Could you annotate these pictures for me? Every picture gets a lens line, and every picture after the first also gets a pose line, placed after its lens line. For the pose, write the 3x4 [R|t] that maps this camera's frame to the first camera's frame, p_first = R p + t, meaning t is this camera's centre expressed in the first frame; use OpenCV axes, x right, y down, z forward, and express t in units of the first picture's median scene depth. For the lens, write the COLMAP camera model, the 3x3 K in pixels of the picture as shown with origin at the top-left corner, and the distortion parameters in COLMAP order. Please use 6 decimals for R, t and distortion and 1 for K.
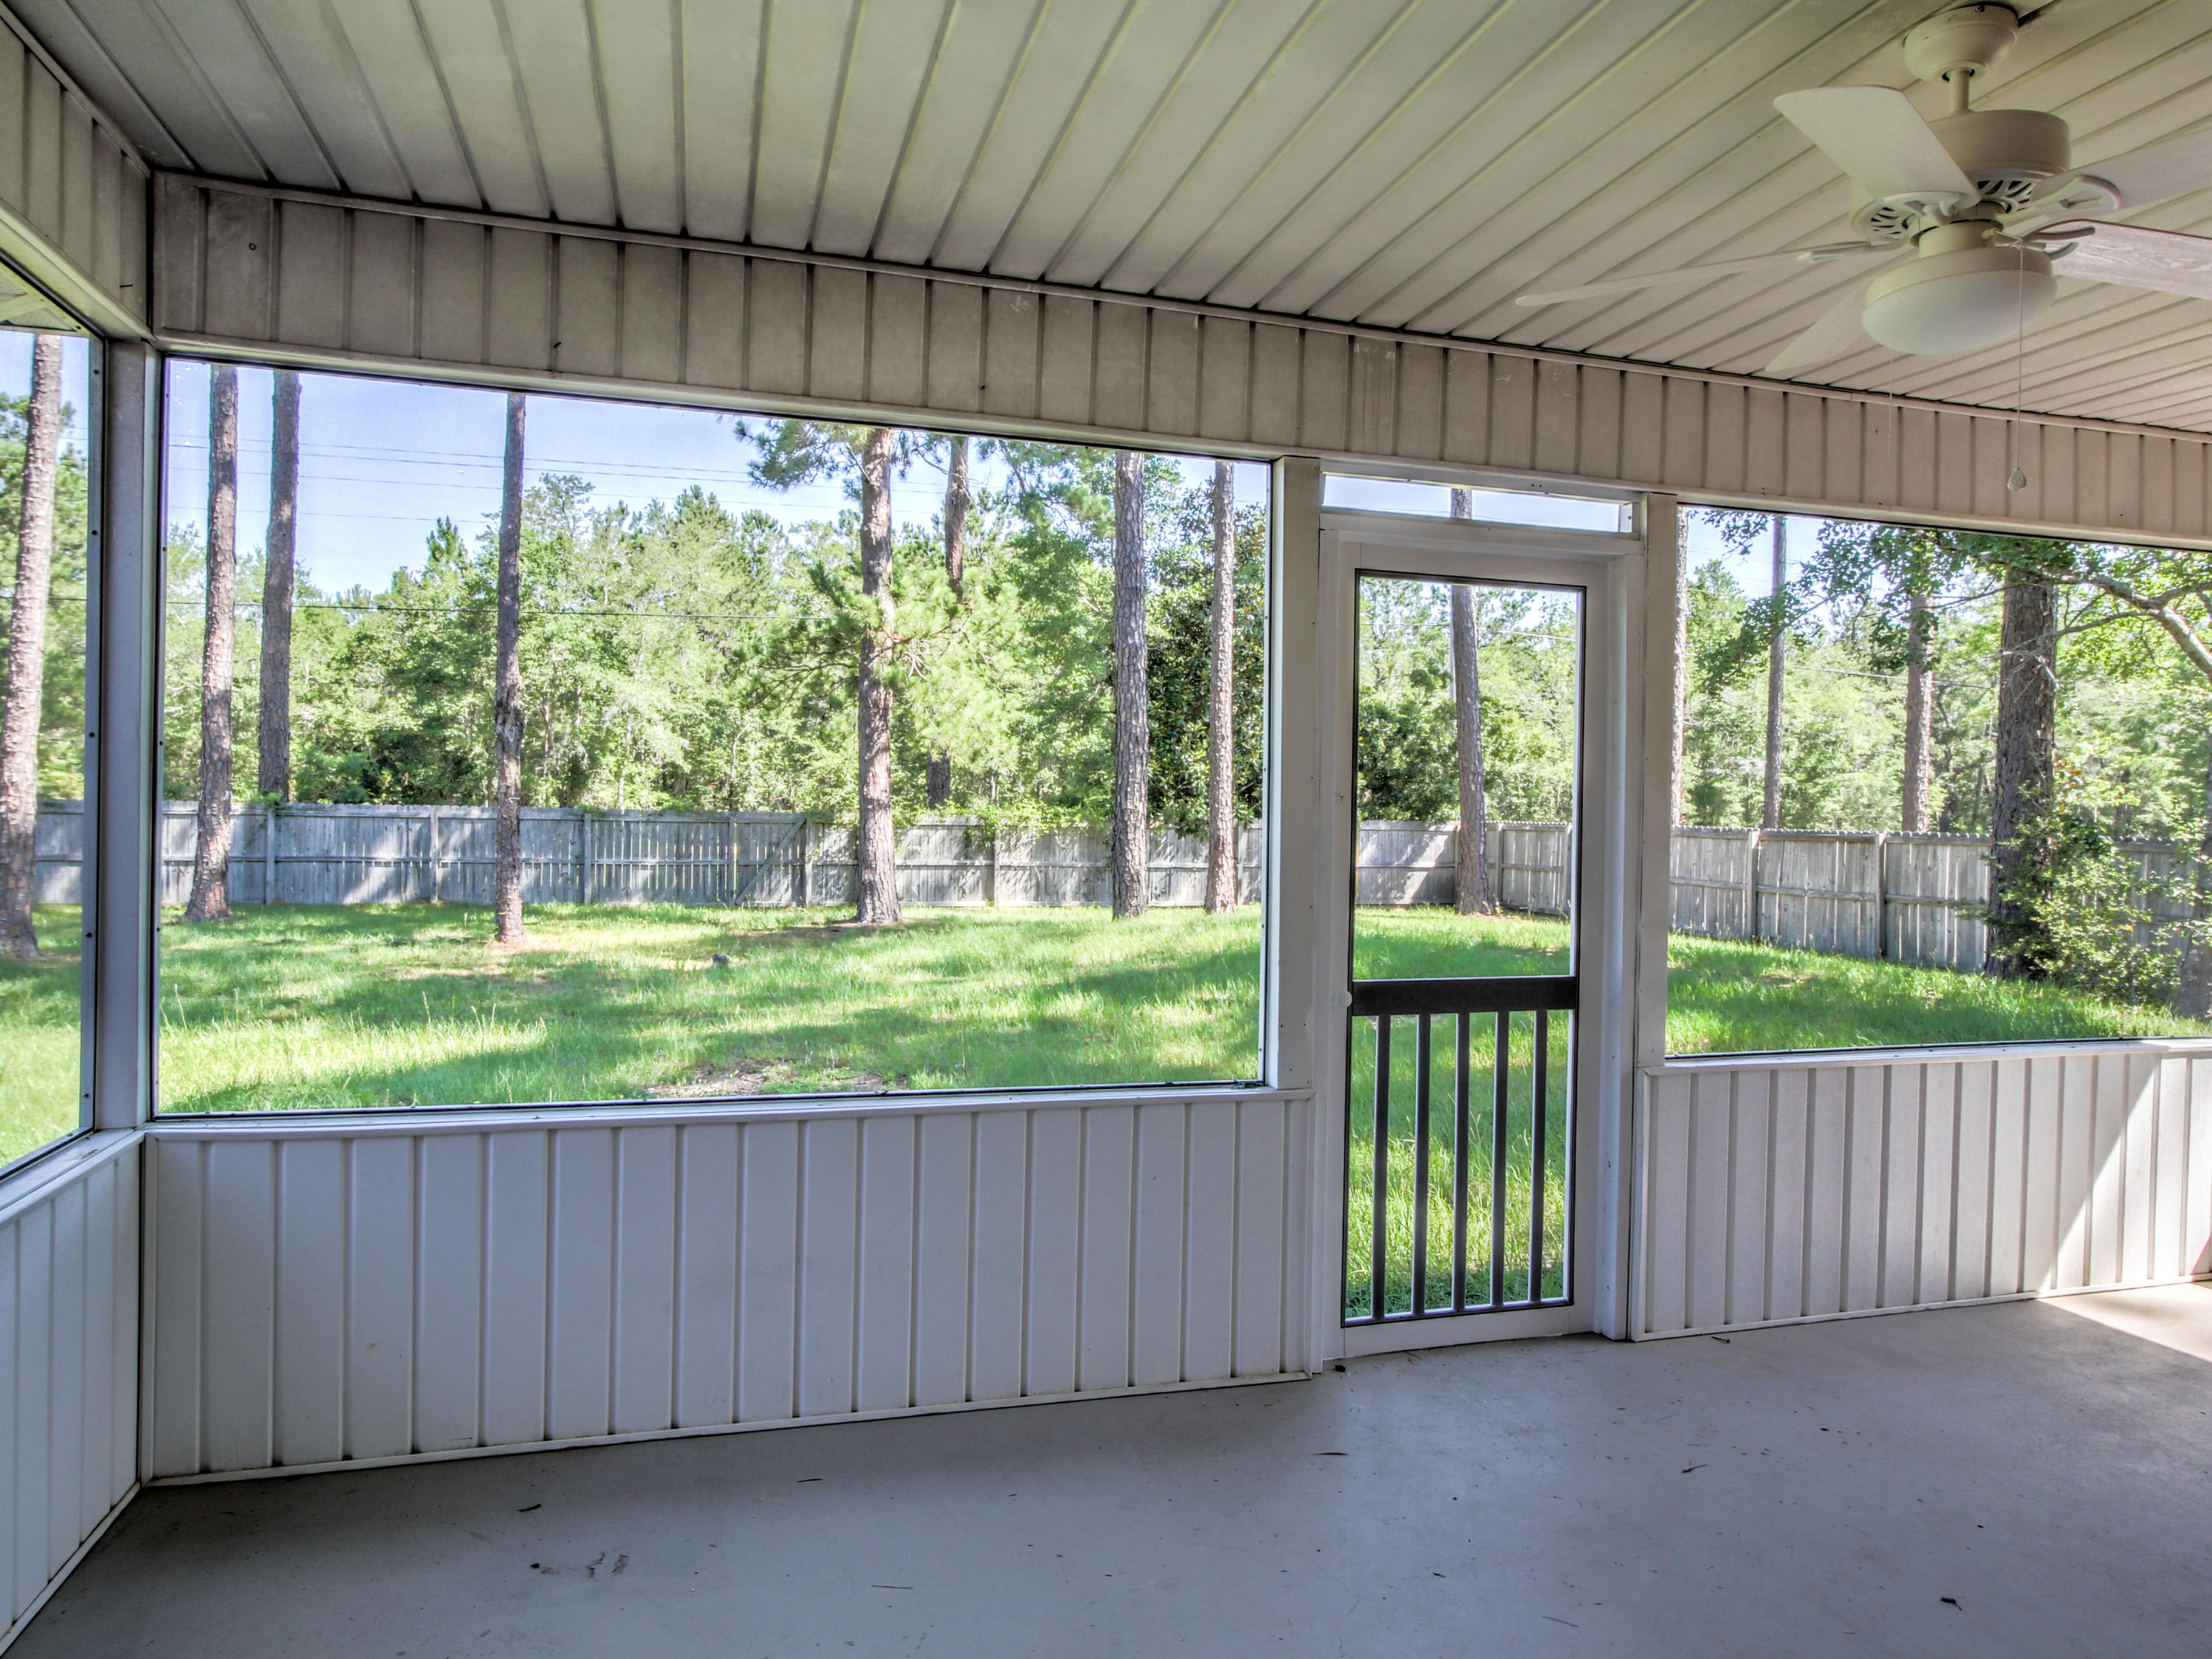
lens RADIAL K [[1555.6, 0, 1106.0], [0, 1555.6, 829.5], [0, 0, 1]] dist [-0.035494, -0.000147]
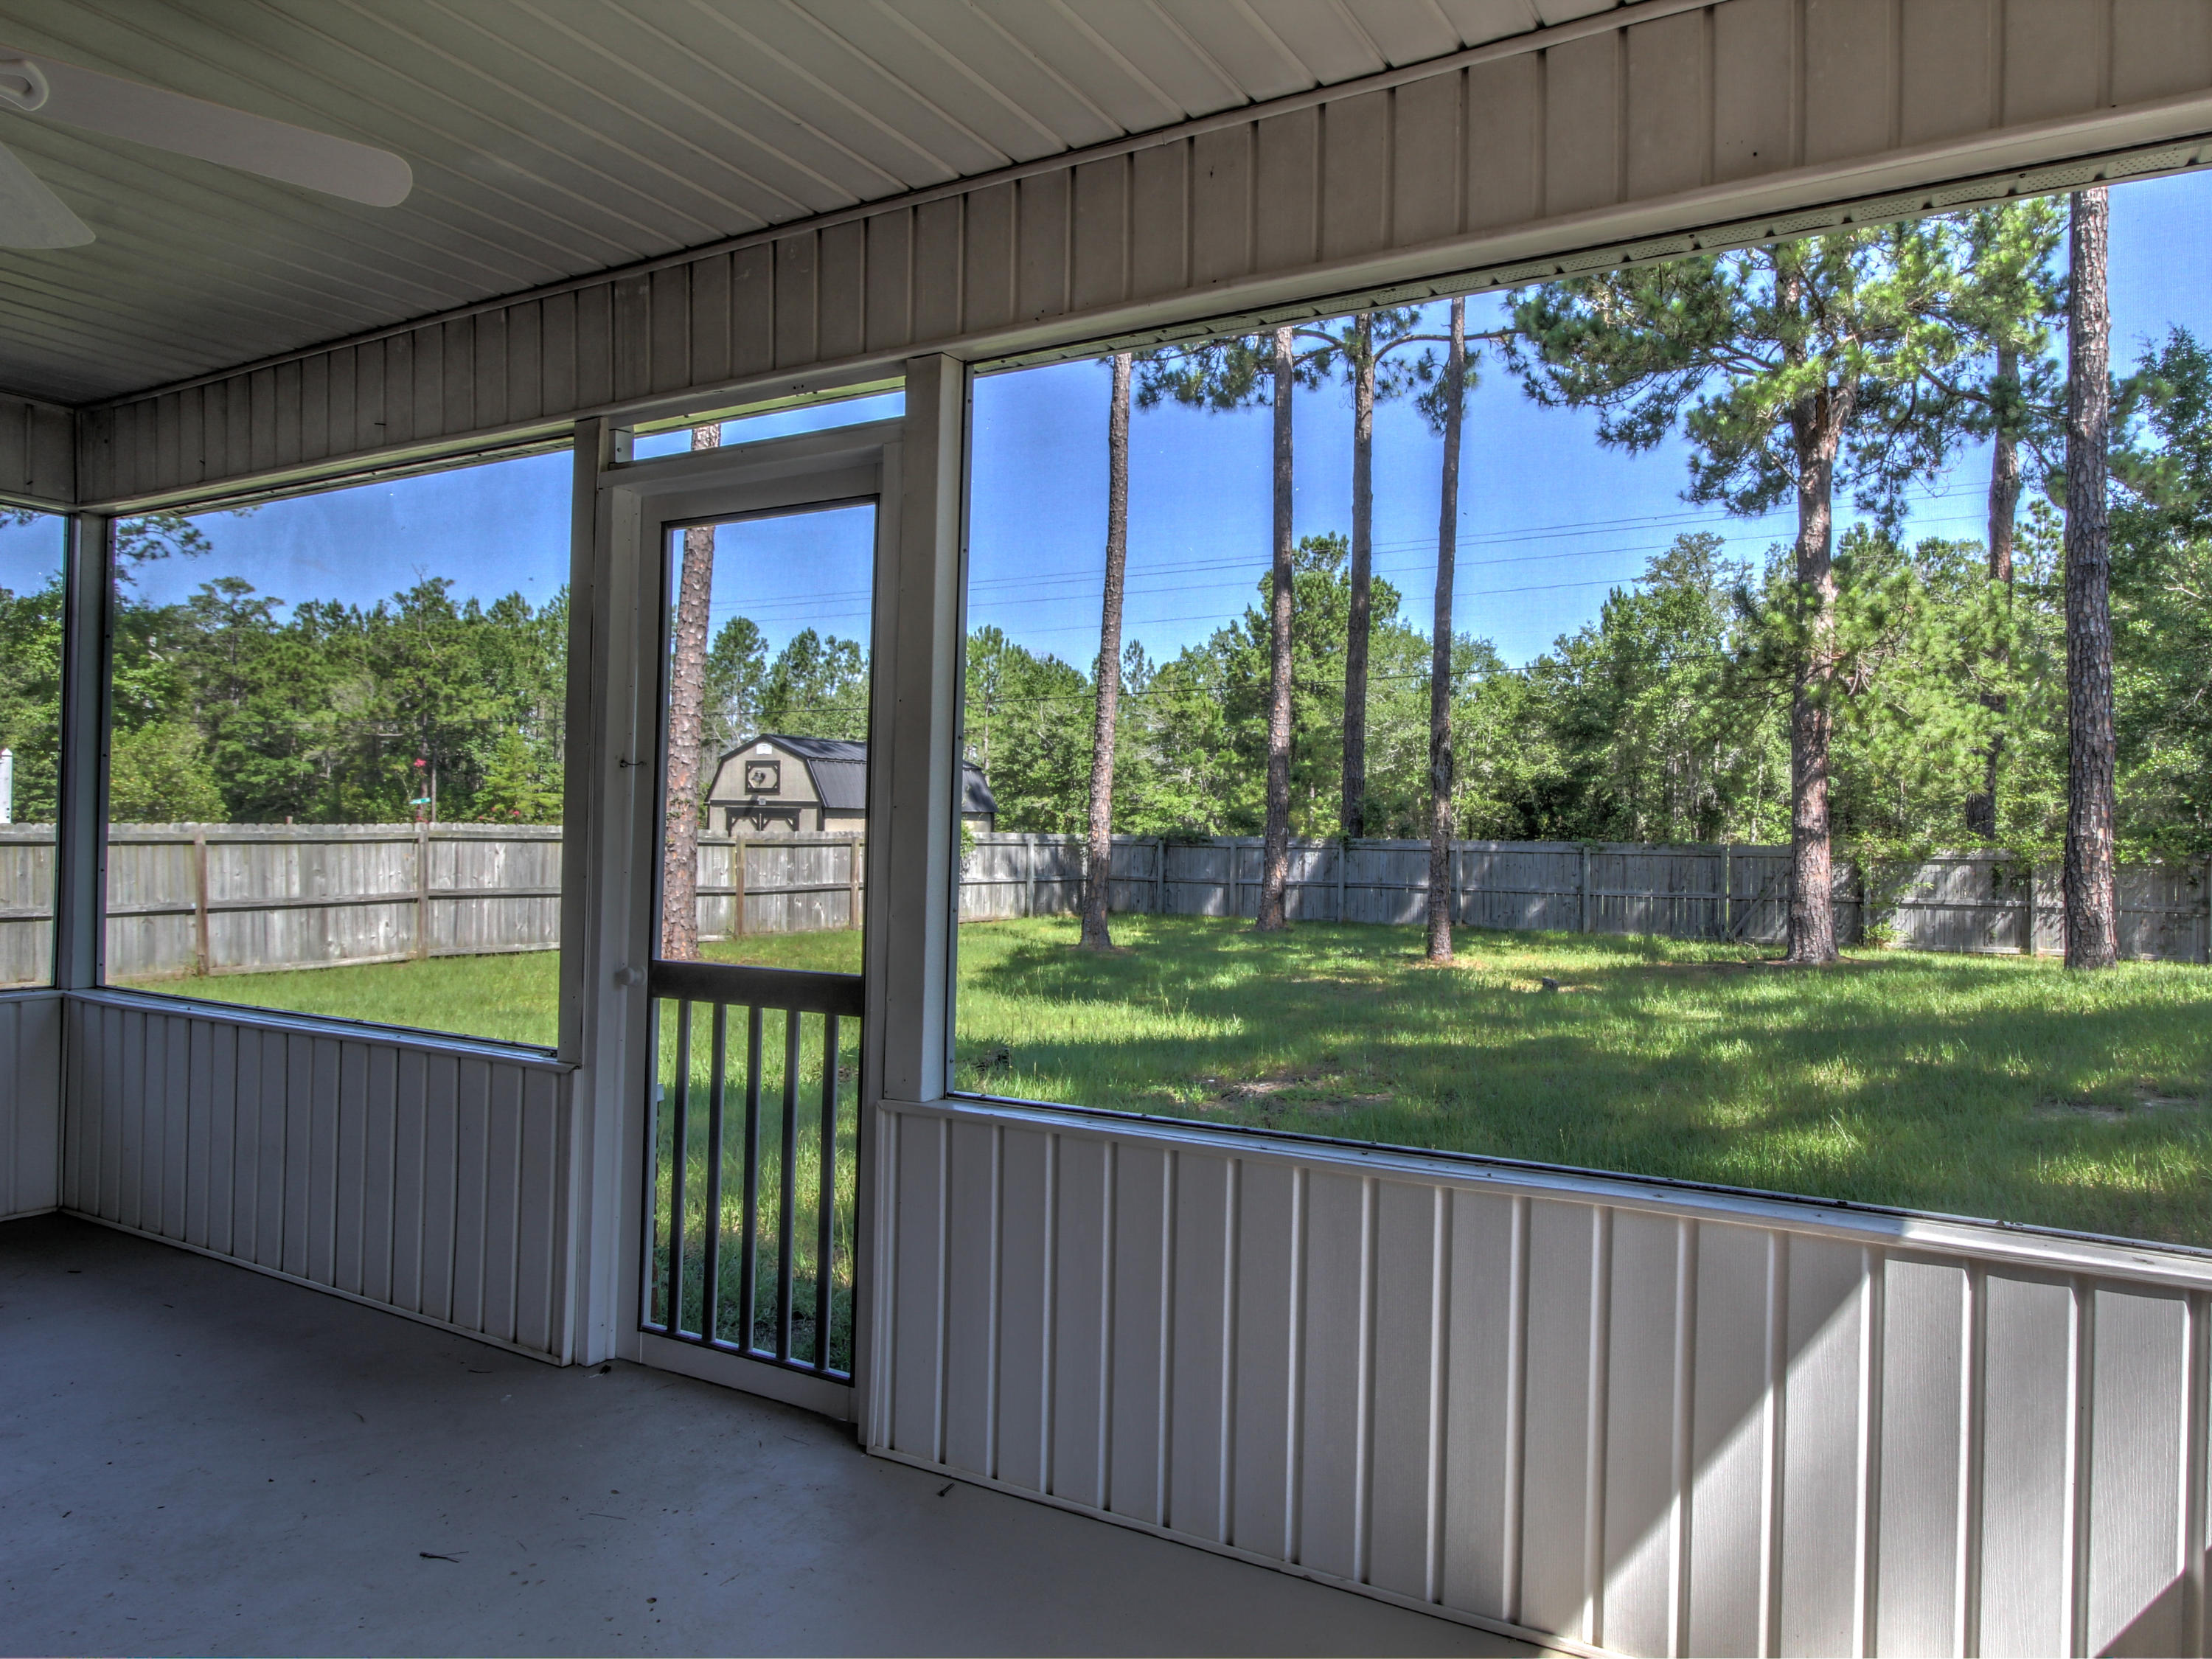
lens RADIAL K [[1422.1, 0, 1106.0], [0, 1422.1, 829.5], [0, 0, 1]] dist [-0.002498, 0.000135]
pose [[0.703303, -0.008817, -0.710836, 0.127172], [-0.011686, 0.999645, -0.023961, 0.004823], [0.710795, 0.025159, 0.702950, 0.078556]]
